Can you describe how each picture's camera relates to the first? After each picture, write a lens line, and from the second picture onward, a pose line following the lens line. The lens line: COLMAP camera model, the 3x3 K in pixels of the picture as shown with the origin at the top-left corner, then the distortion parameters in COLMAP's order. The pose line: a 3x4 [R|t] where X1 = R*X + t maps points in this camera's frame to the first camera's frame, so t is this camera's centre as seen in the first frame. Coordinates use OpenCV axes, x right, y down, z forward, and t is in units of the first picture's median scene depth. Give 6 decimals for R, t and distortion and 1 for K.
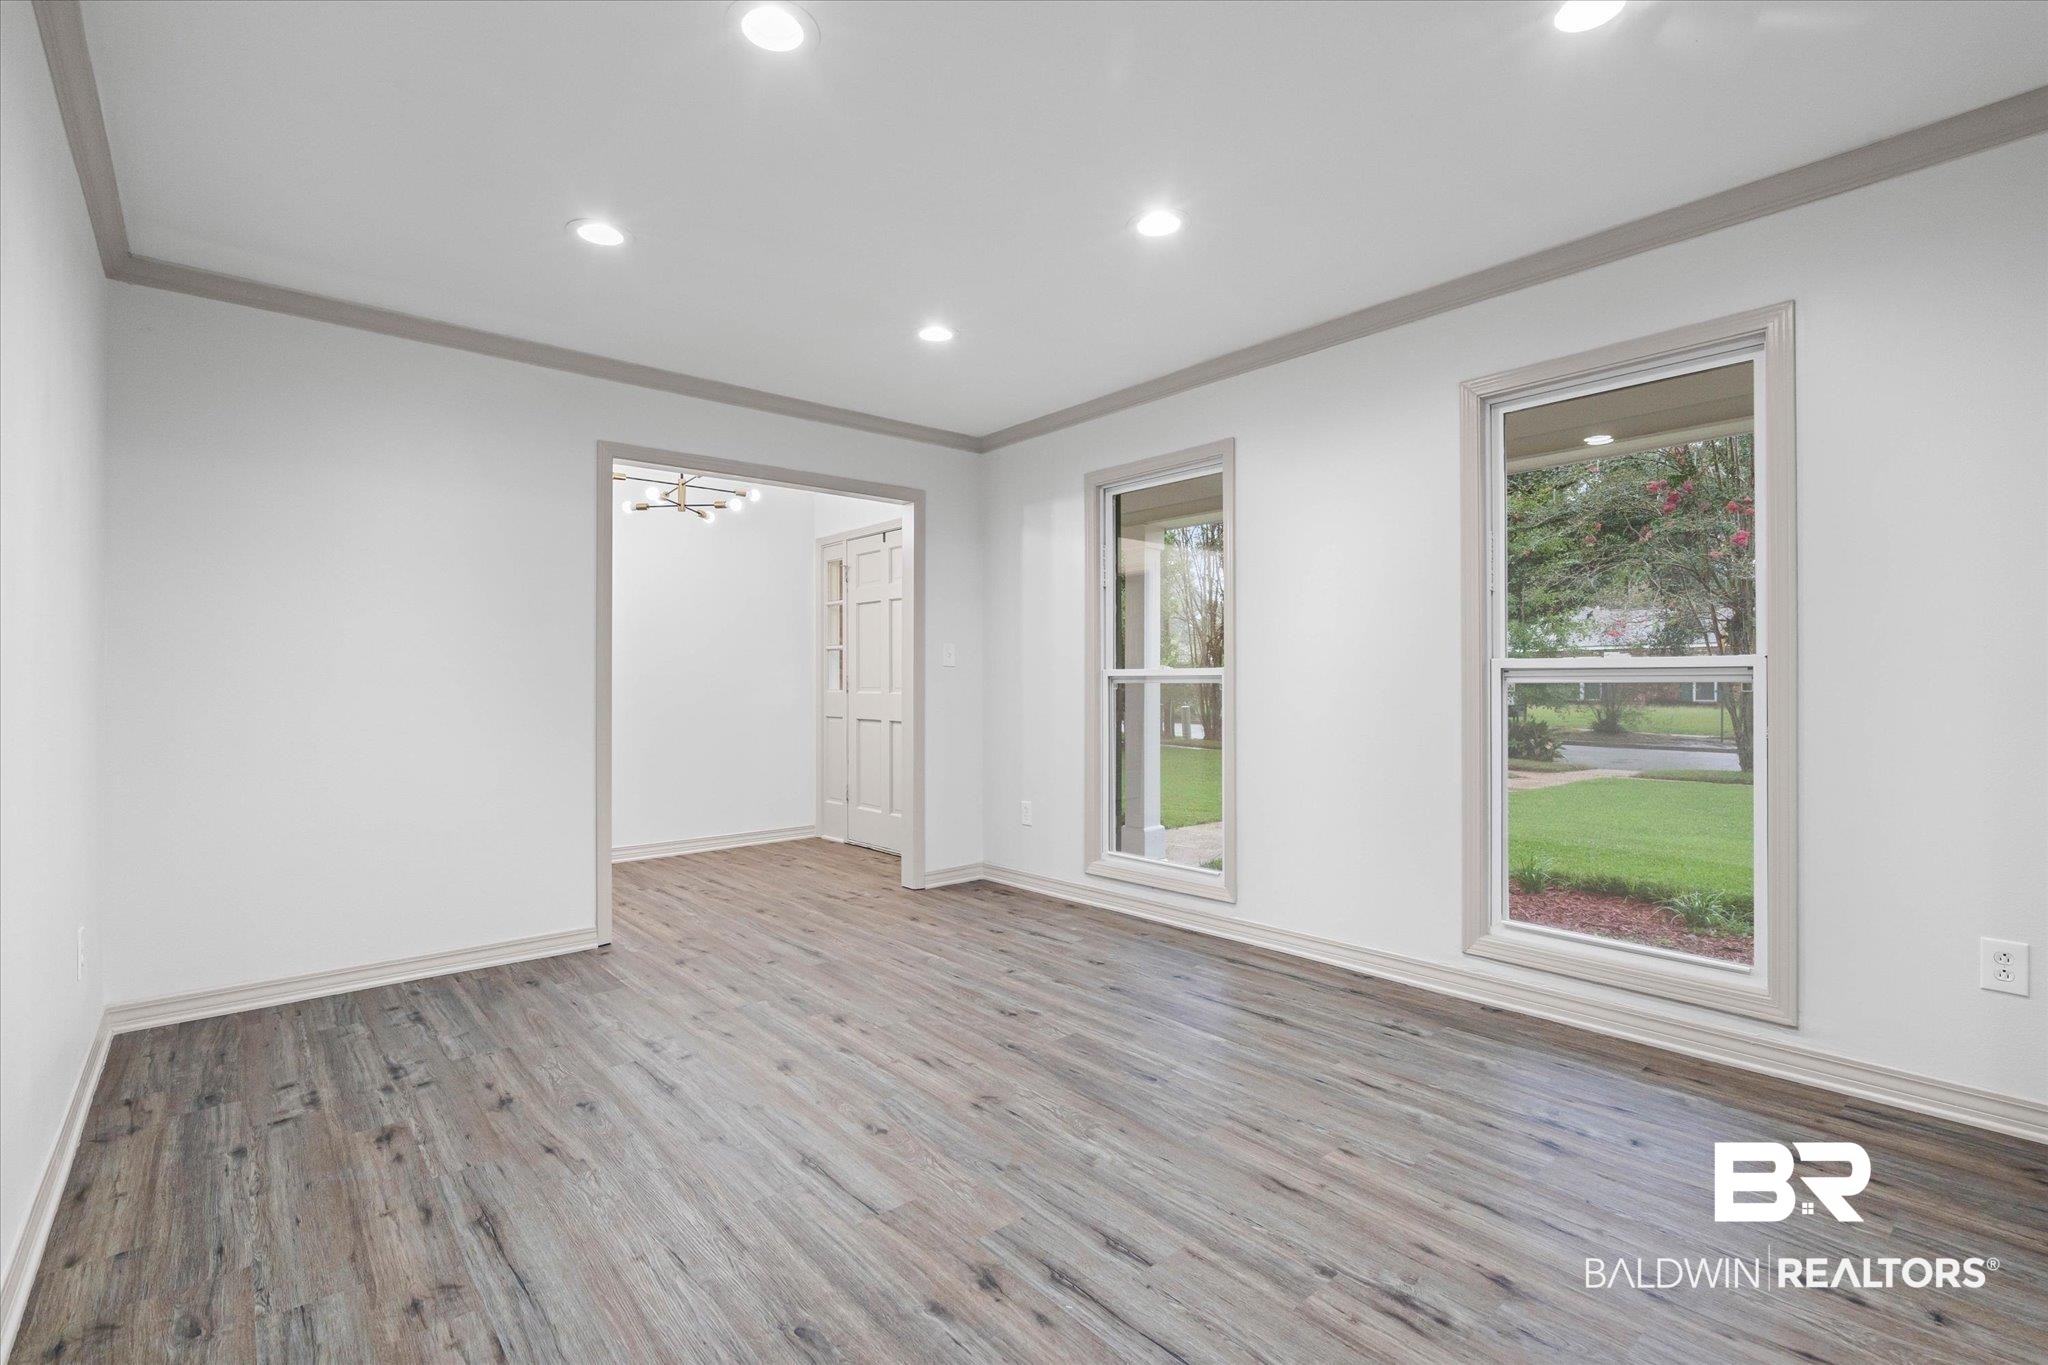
lens RADIAL K [[924.5, 0, 1009.0], [0, 924.5, 673.7], [0, 0, 1]] dist [-0.005516, 0.000485]
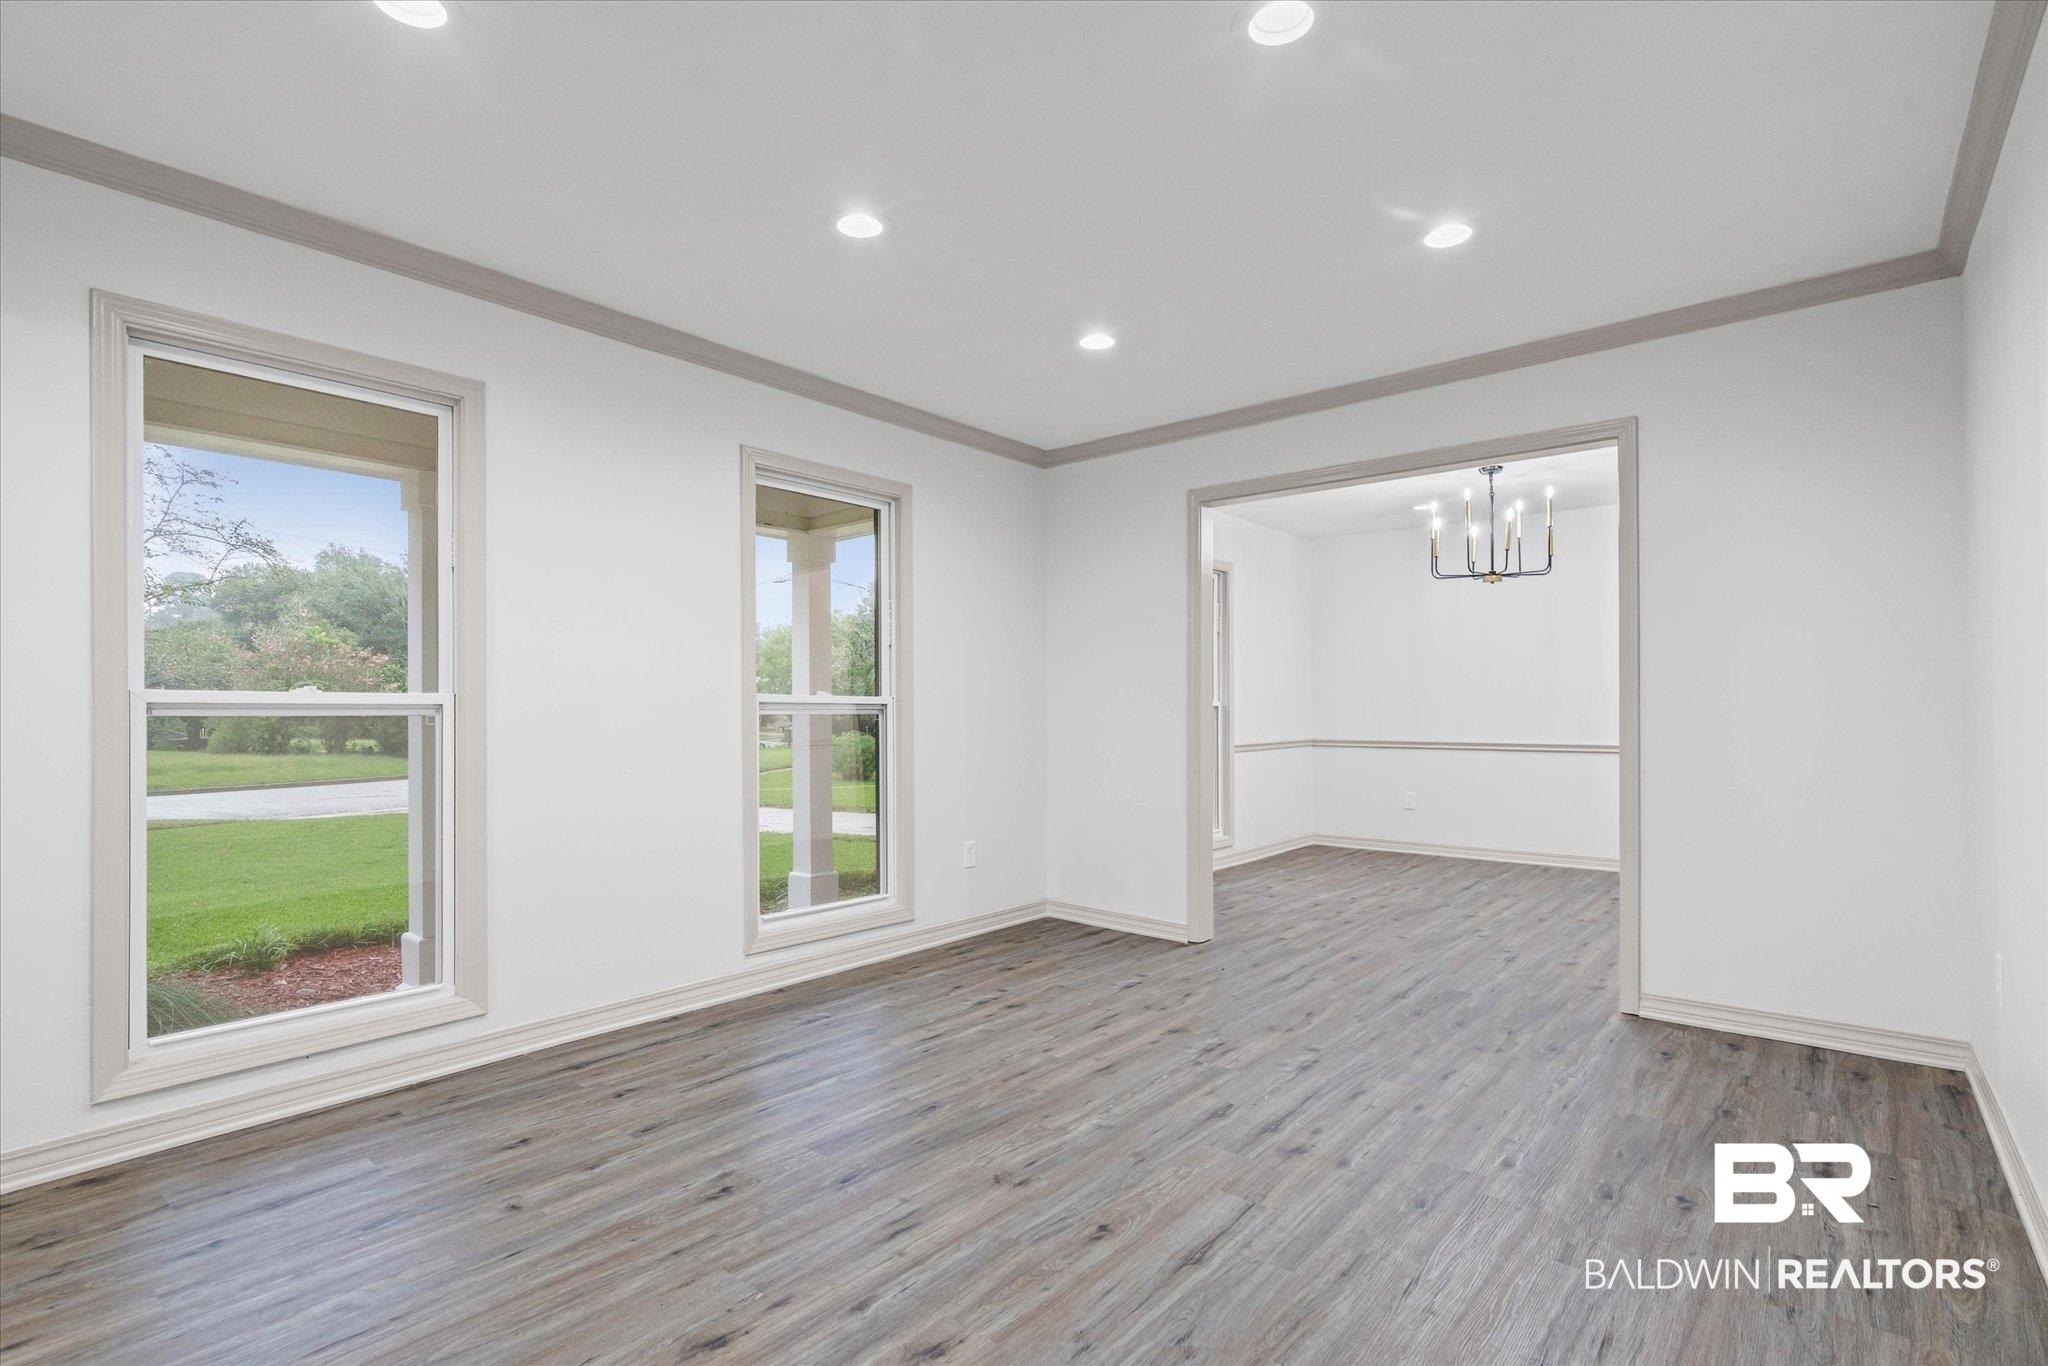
lens RADIAL K [[972.2, 0, 1024.0], [0, 972.2, 683.0], [0, 0, 1]] dist [-0.004745, 0.000338]
pose [[-0.170132, 0.034800, 0.984807, -0.961886], [-0.005962, 0.999322, -0.036343, 0.018606], [-0.985403, -0.012055, -0.169809, 1.144995]]
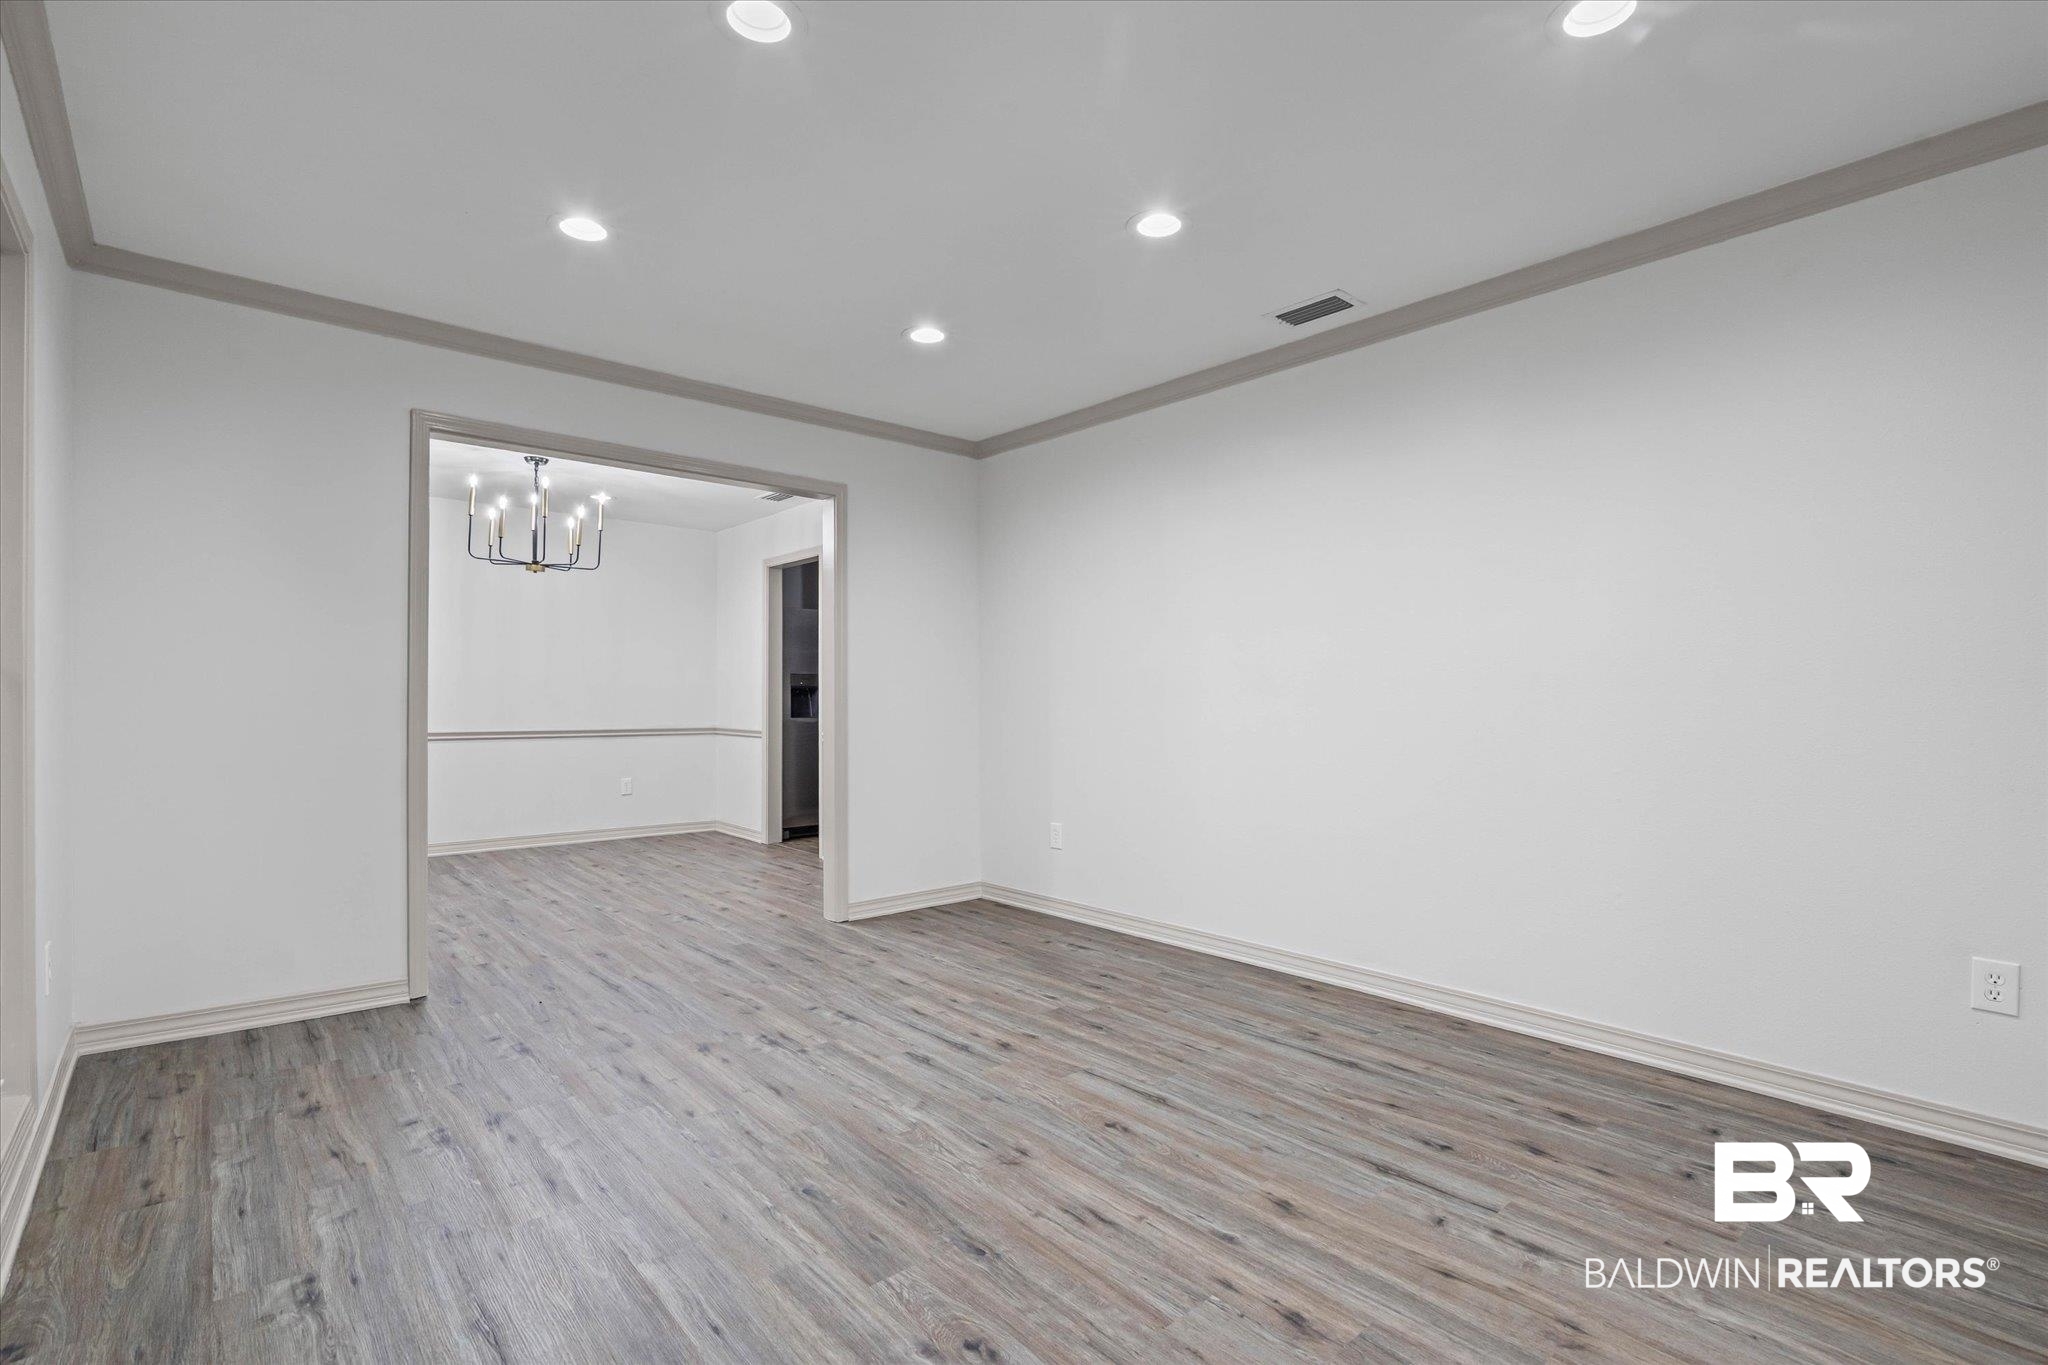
lens RADIAL K [[939.8, 0, 1024.0], [0, 939.8, 682.5], [0, 0, 1]] dist [-0.002536, 0.001073]
pose [[-0.999863, 0.002161, -0.016435, -0.021172], [0.002623, 0.999601, -0.028137, 0.021959], [0.016368, -0.028177, -0.999469, 1.928613]]
